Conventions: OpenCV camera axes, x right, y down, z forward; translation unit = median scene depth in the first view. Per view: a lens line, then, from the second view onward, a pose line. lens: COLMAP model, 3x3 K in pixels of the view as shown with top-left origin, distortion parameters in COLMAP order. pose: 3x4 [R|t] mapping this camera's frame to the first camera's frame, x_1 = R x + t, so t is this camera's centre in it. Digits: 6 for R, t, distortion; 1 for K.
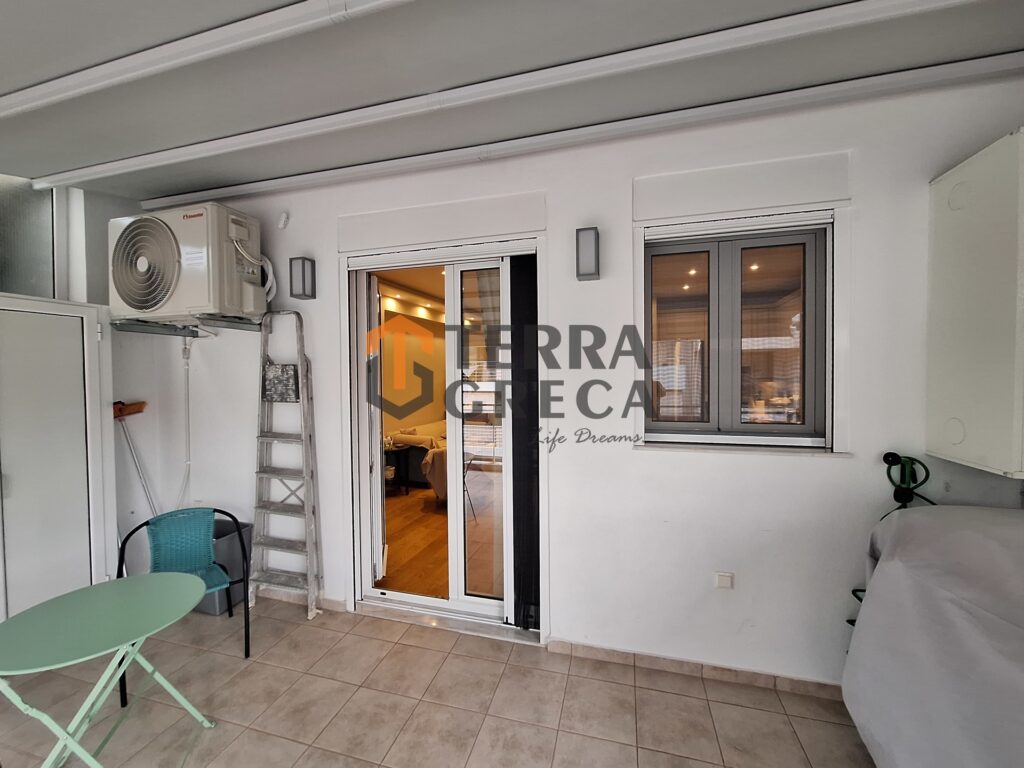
lens RADIAL K [[401.4, 0, 512.0], [0, 401.4, 384.0], [0, 0, 1]] dist [-0.010372, 0.002007]
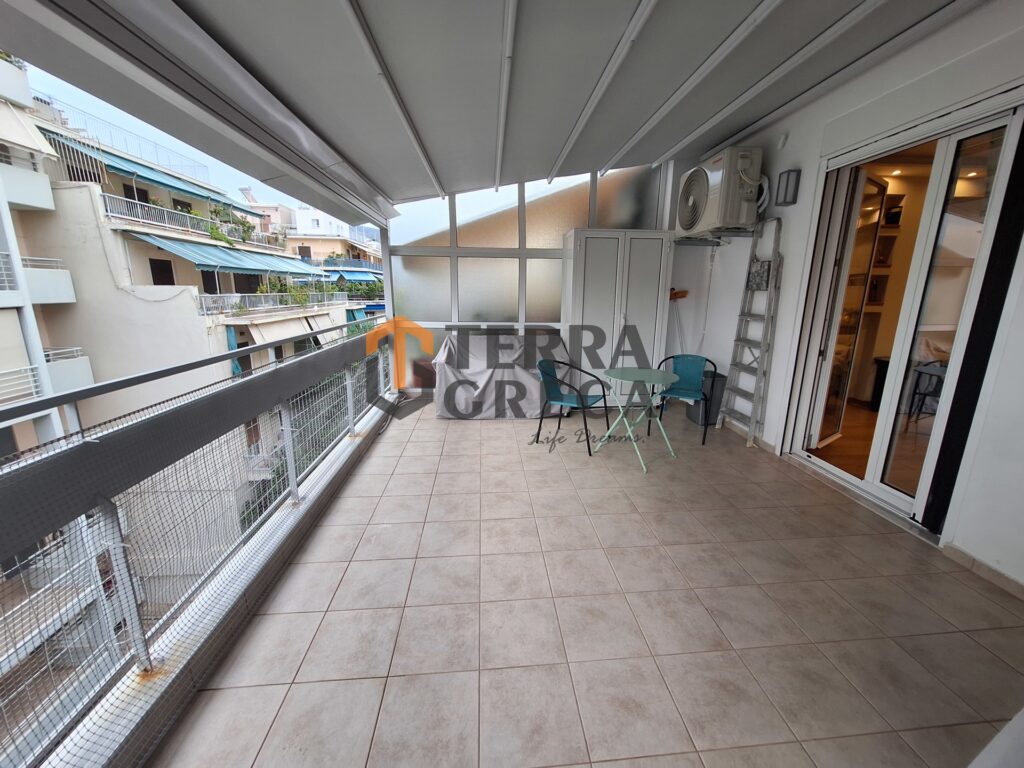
lens RADIAL K [[406.2, 0, 525.1], [0, 406.2, 387.2], [0, 0, 1]] dist [0.001002, 0.000290]
pose [[0.352372, 0.227336, -0.907829, 0.475465], [-0.039077, 0.972775, 0.228432, 0.081238], [0.935044, -0.045018, 0.351662, -0.238018]]
